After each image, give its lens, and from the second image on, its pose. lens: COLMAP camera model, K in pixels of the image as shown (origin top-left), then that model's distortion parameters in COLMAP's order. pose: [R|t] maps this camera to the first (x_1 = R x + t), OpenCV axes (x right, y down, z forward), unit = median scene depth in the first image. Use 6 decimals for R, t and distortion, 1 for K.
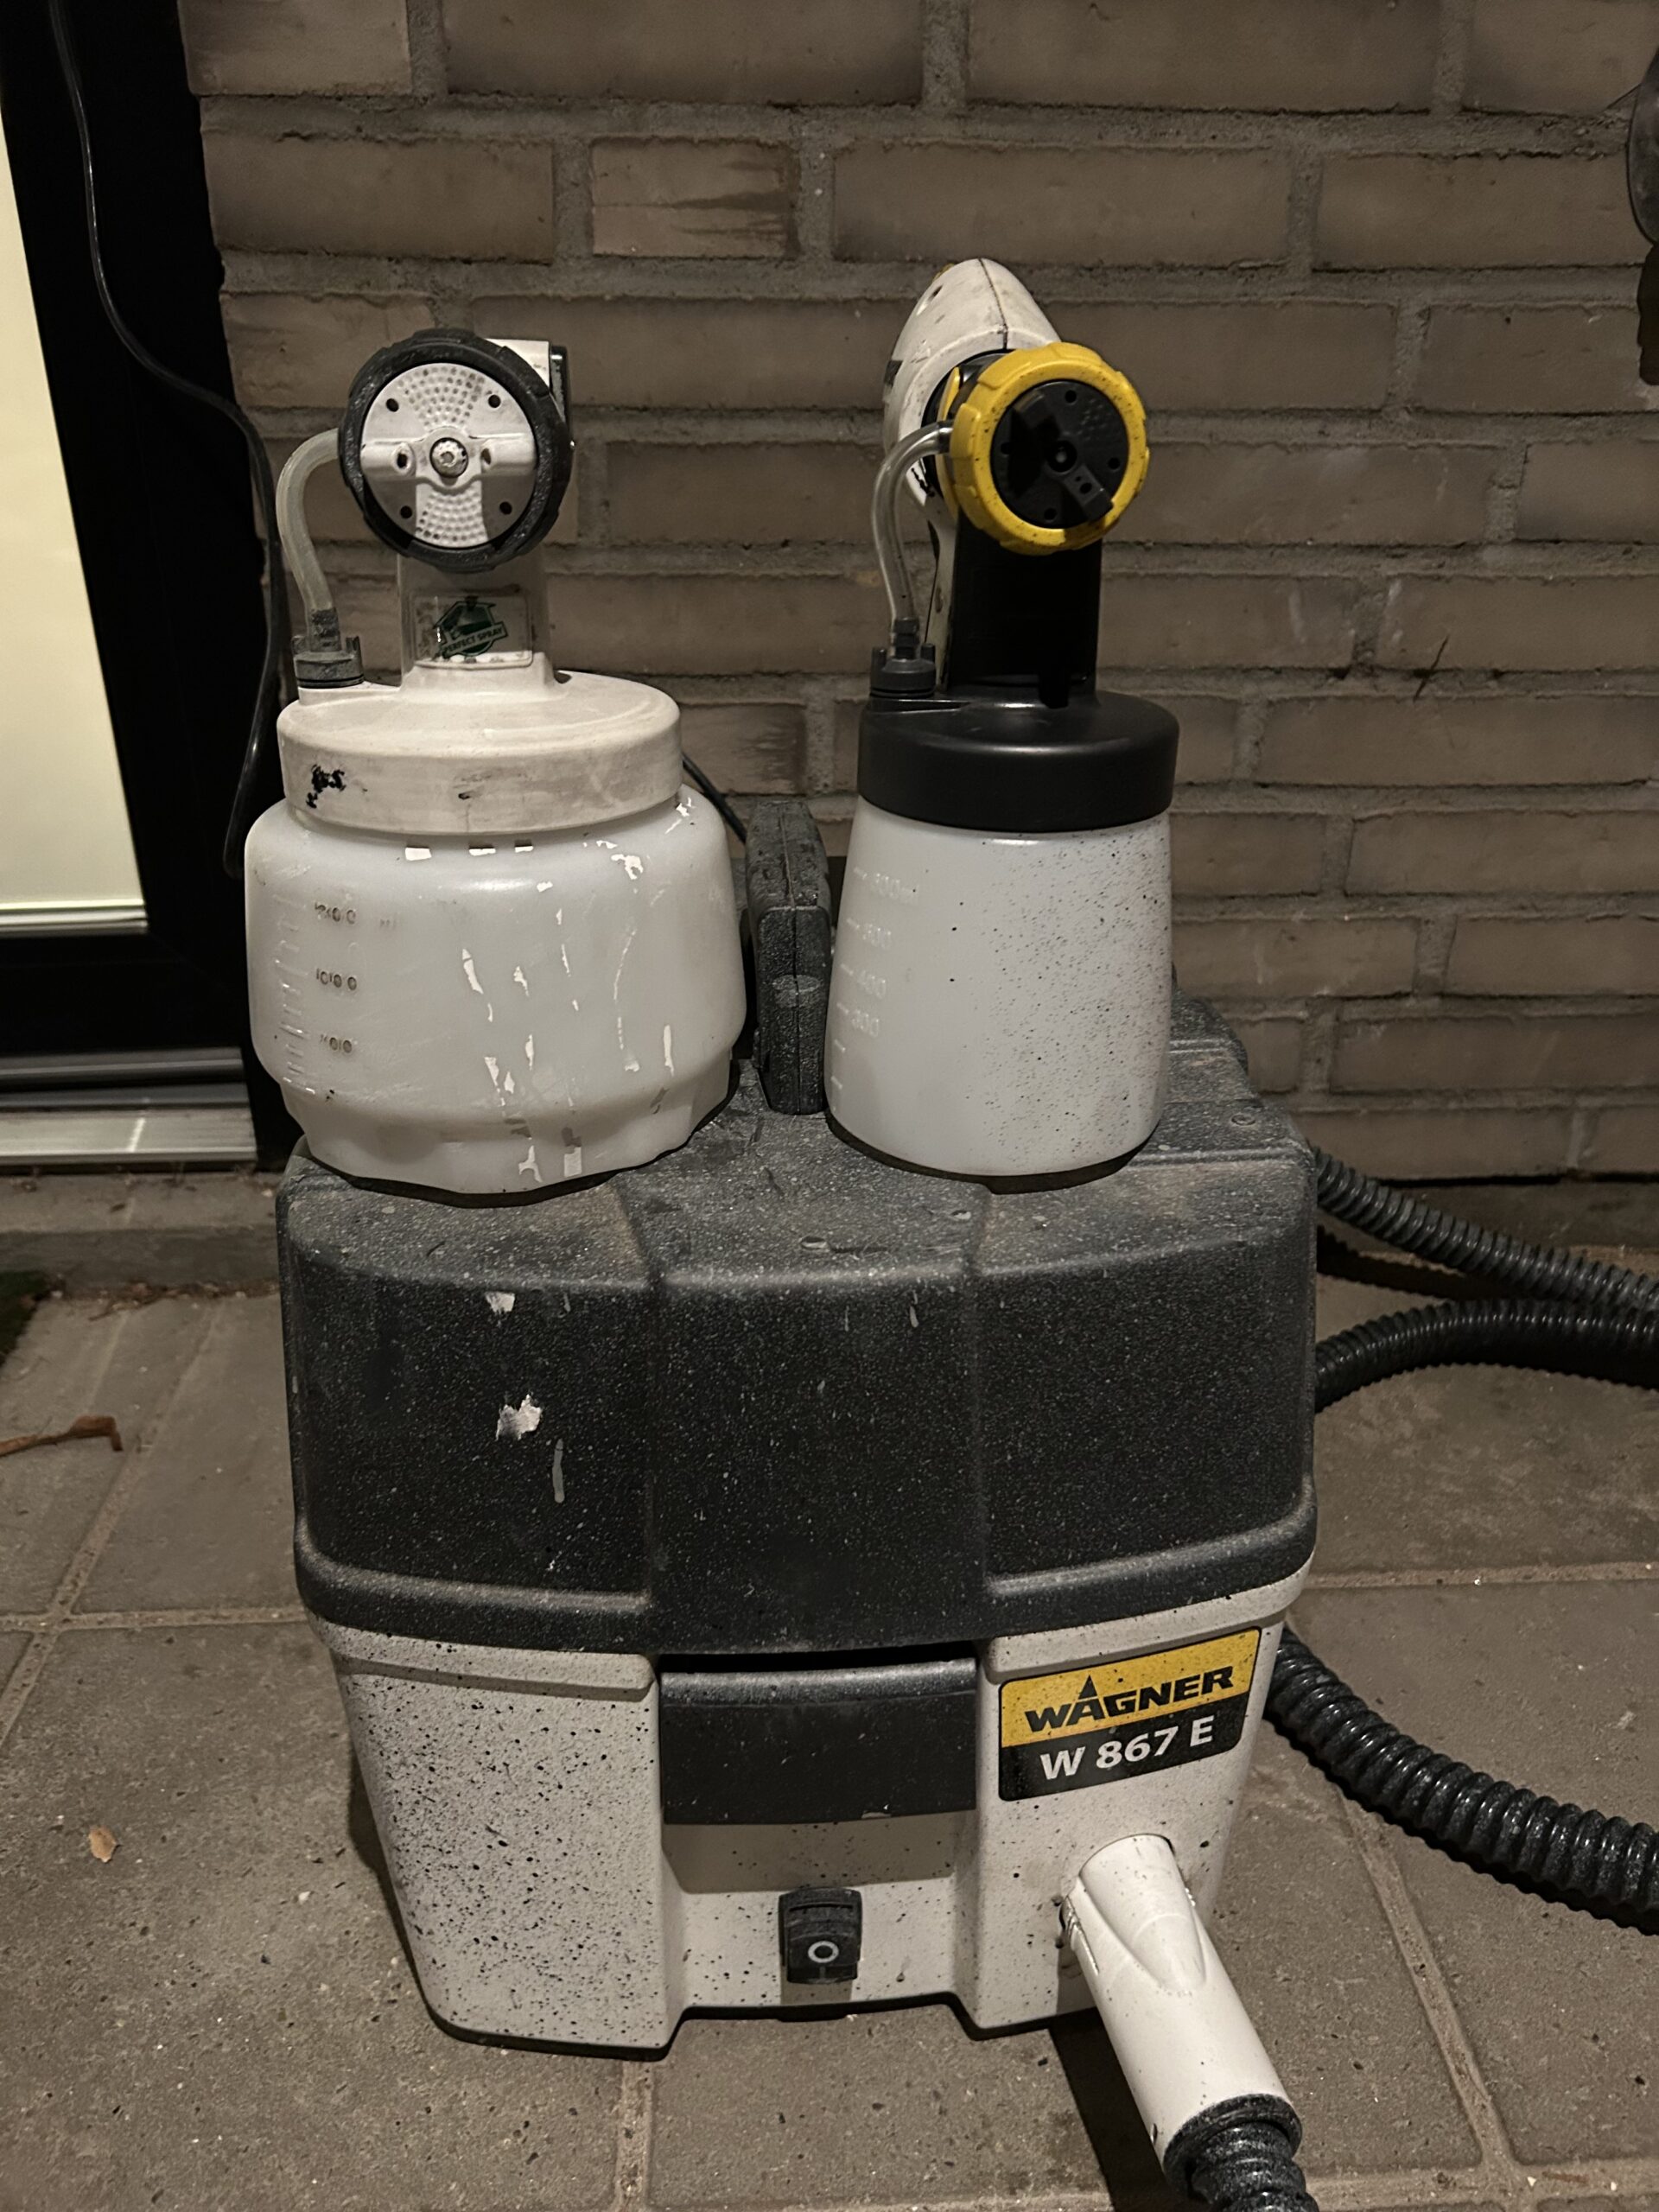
lens RADIAL K [[1673.7, 0, 823.6], [0, 1673.7, 1118.0], [0, 0, 1]] dist [0.029615, -0.039700]
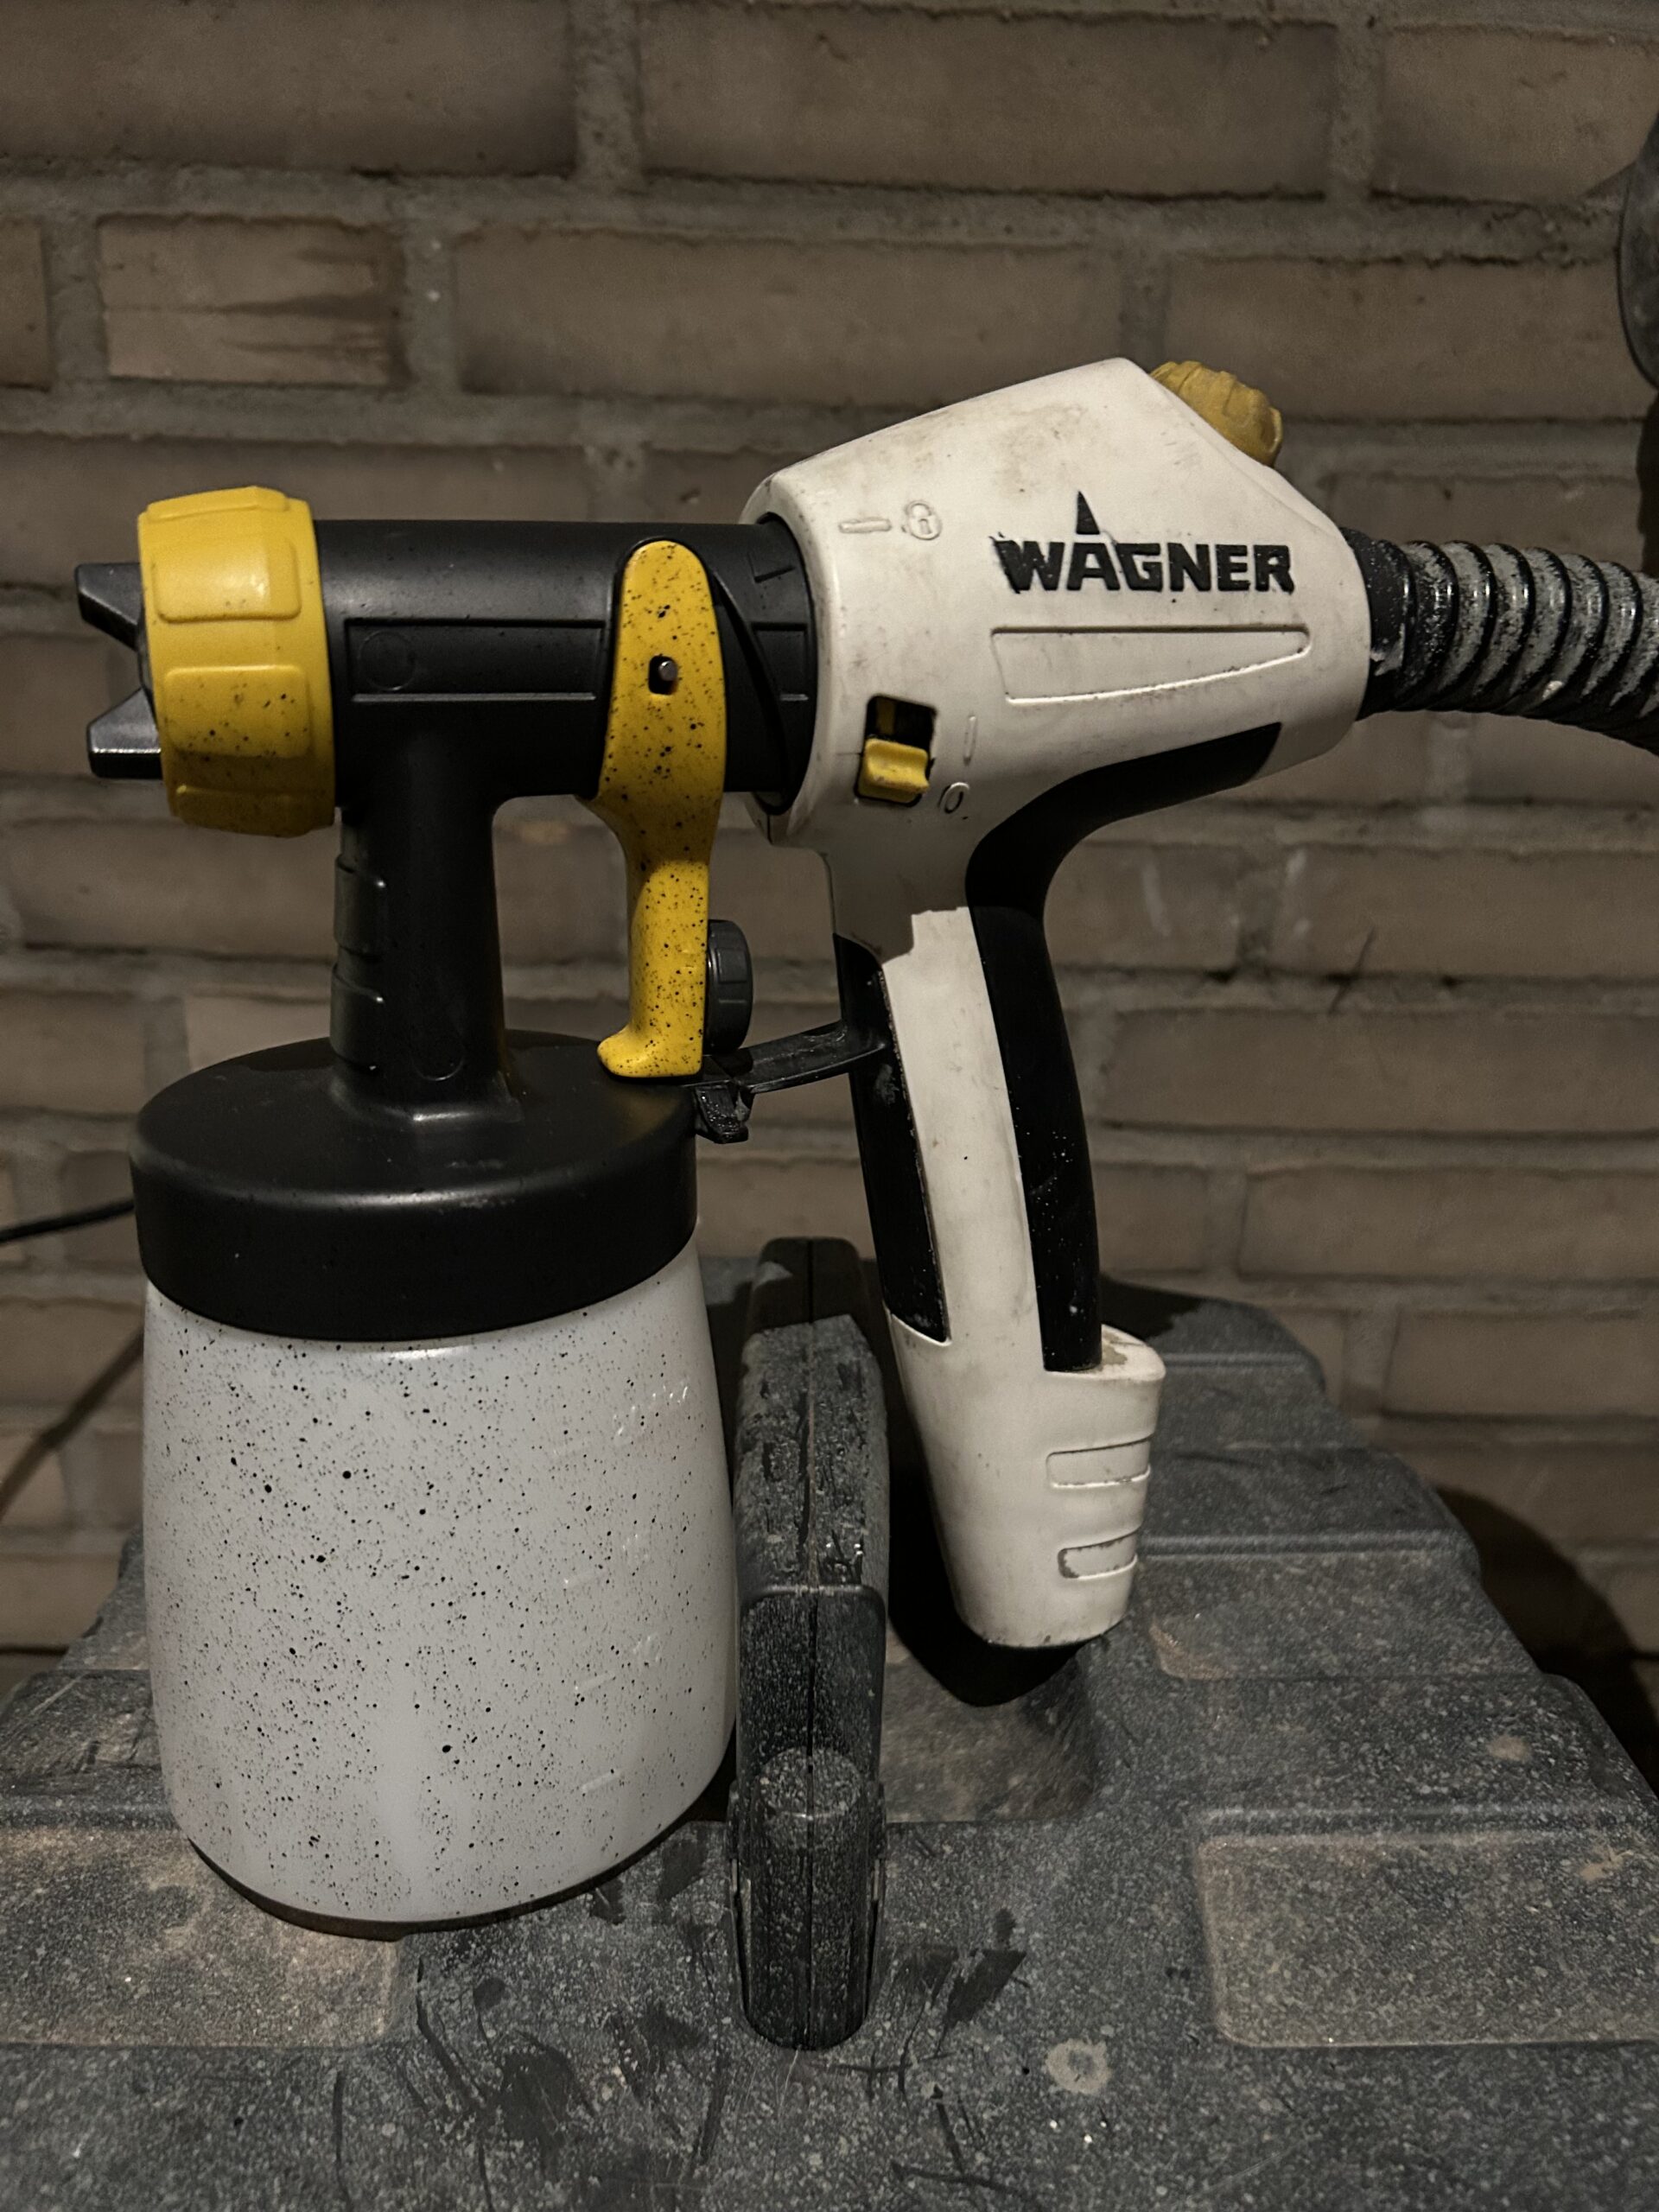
lens RADIAL K [[1673.7, 0, 821.3], [0, 1673.7, 1102.3], [0, 0, 1]] dist [0.029615, -0.039700]
pose [[0.999514, 0.024778, -0.018895, 0.160338], [-0.026530, 0.994743, -0.098910, -0.143329], [0.016345, 0.099364, 0.994917, 0.317704]]
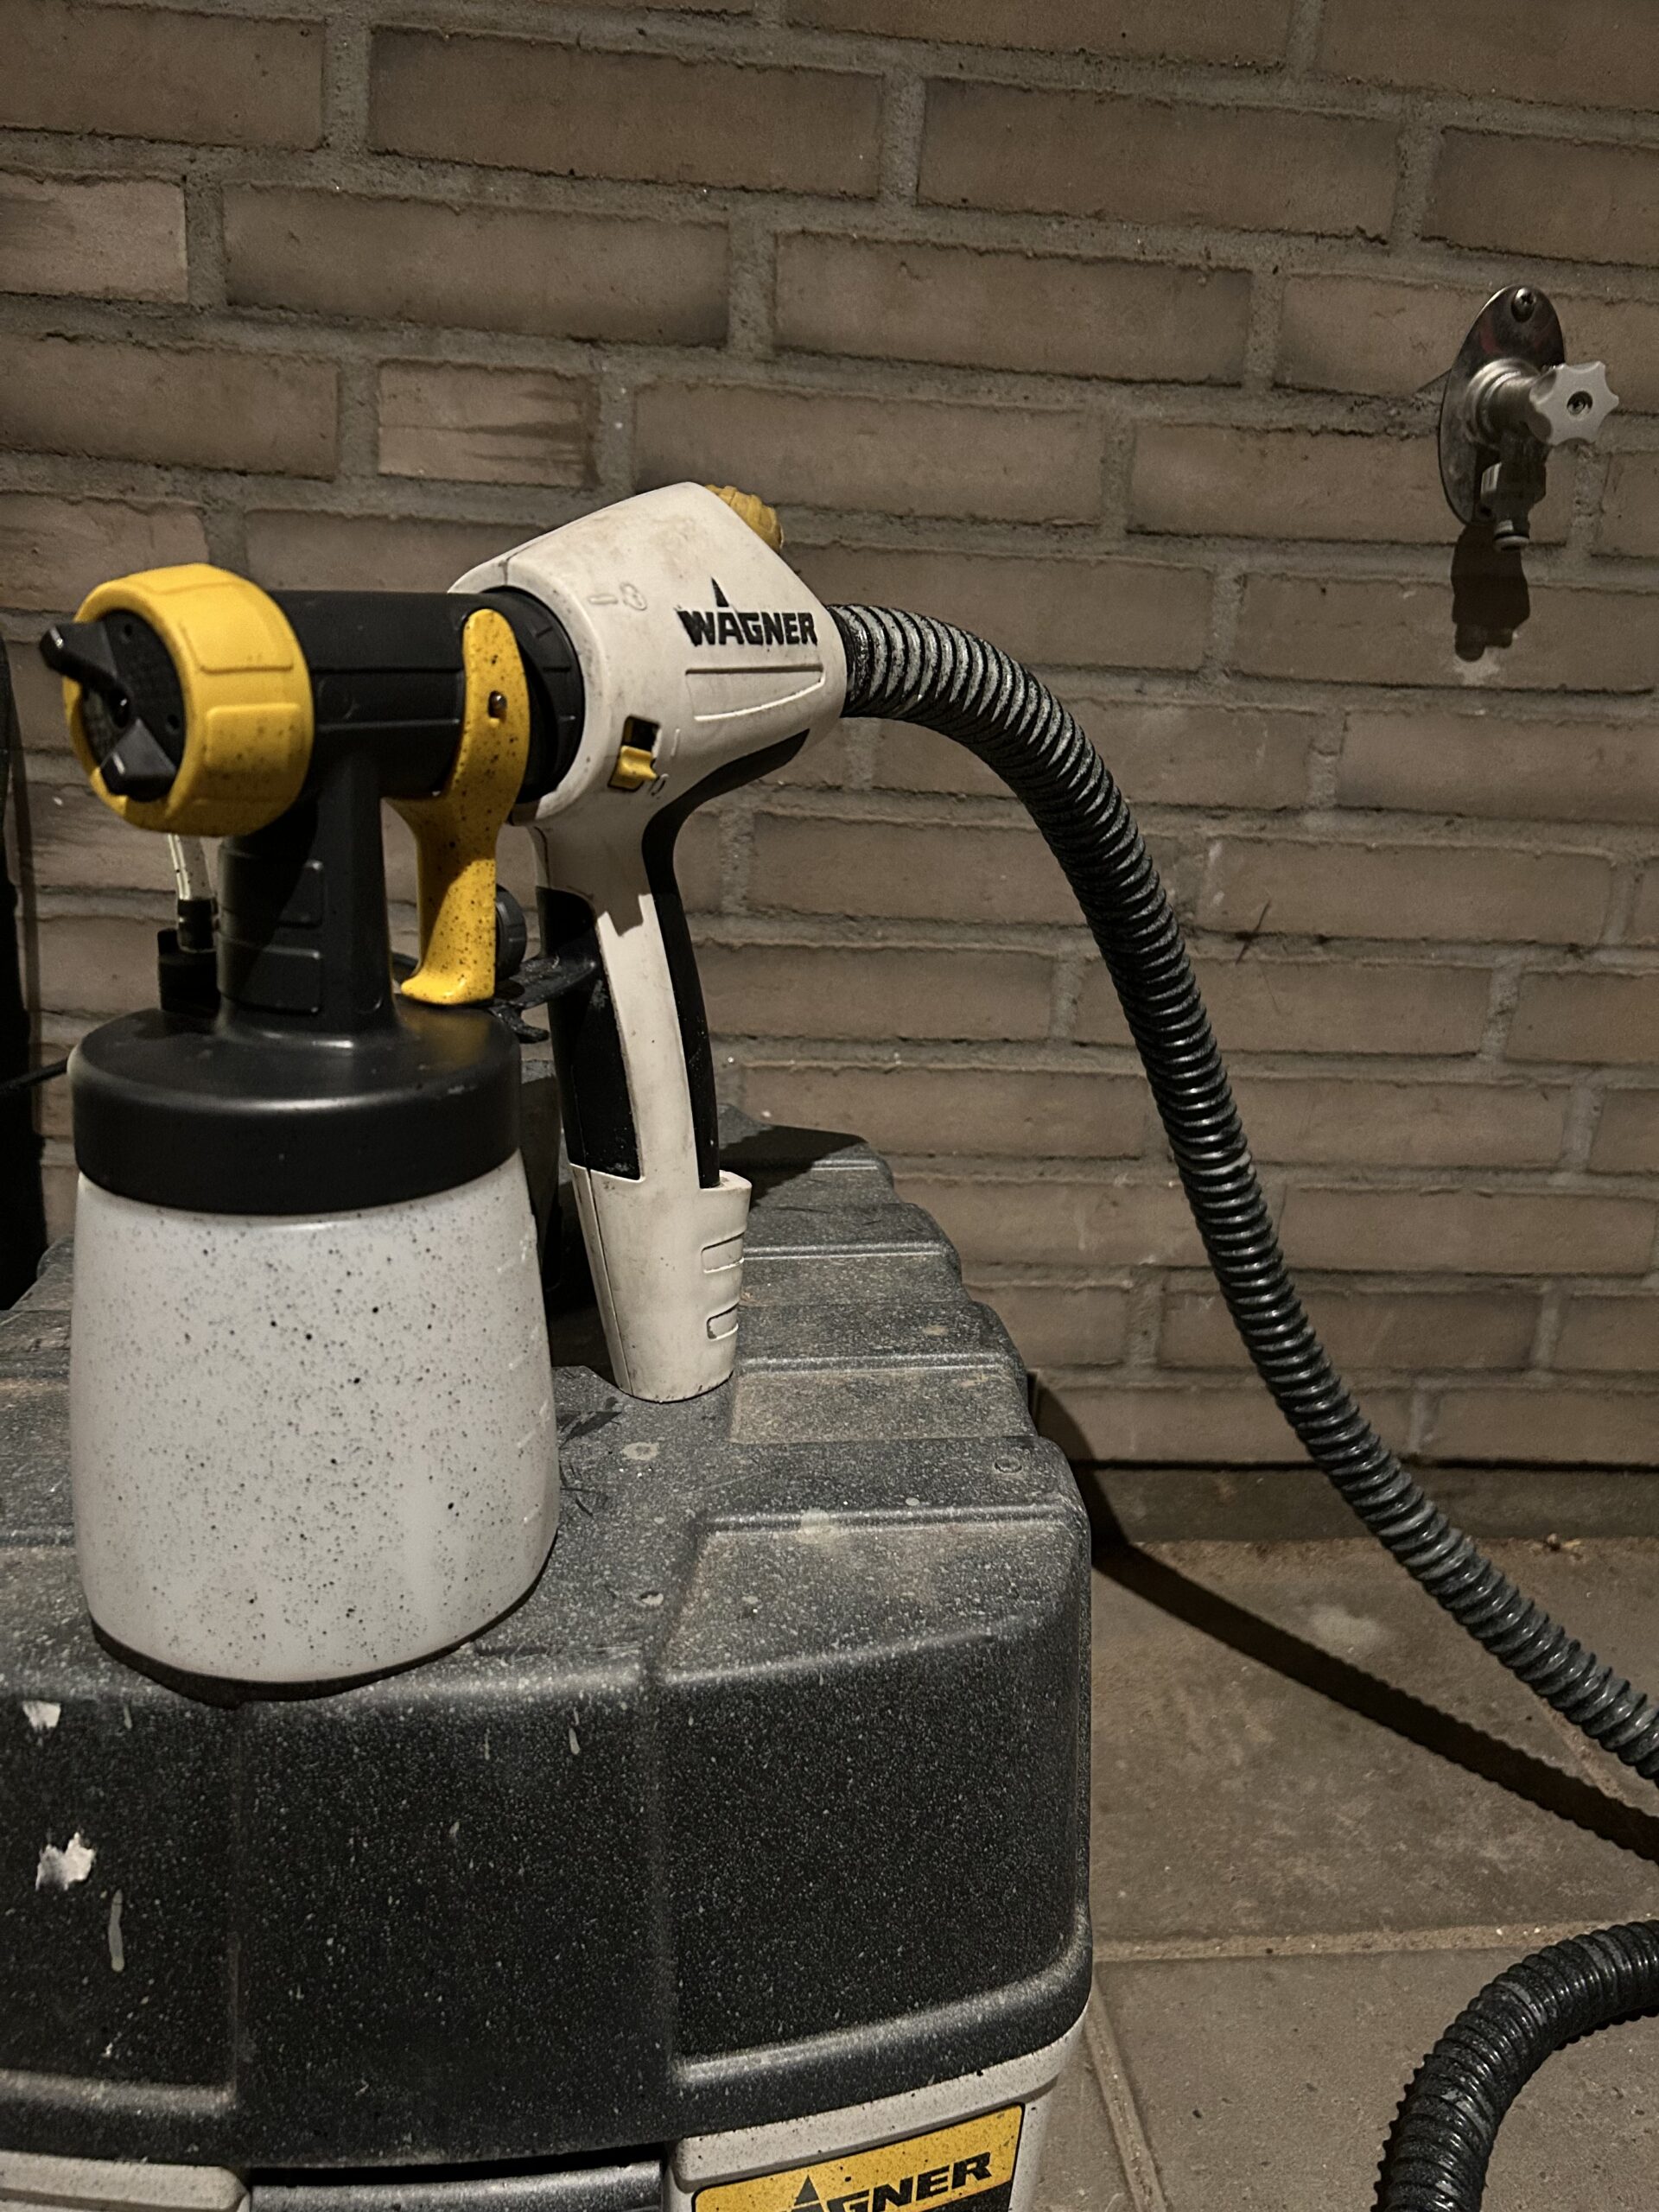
lens RADIAL K [[1673.7, 0, 811.9], [0, 1673.7, 1106.6], [0, 0, 1]] dist [0.029615, -0.039700]
pose [[0.997454, 0.032734, 0.063349, 0.053414], [-0.024367, 0.991396, -0.128609, -0.039991], [-0.067013, 0.126738, 0.989670, 0.082767]]
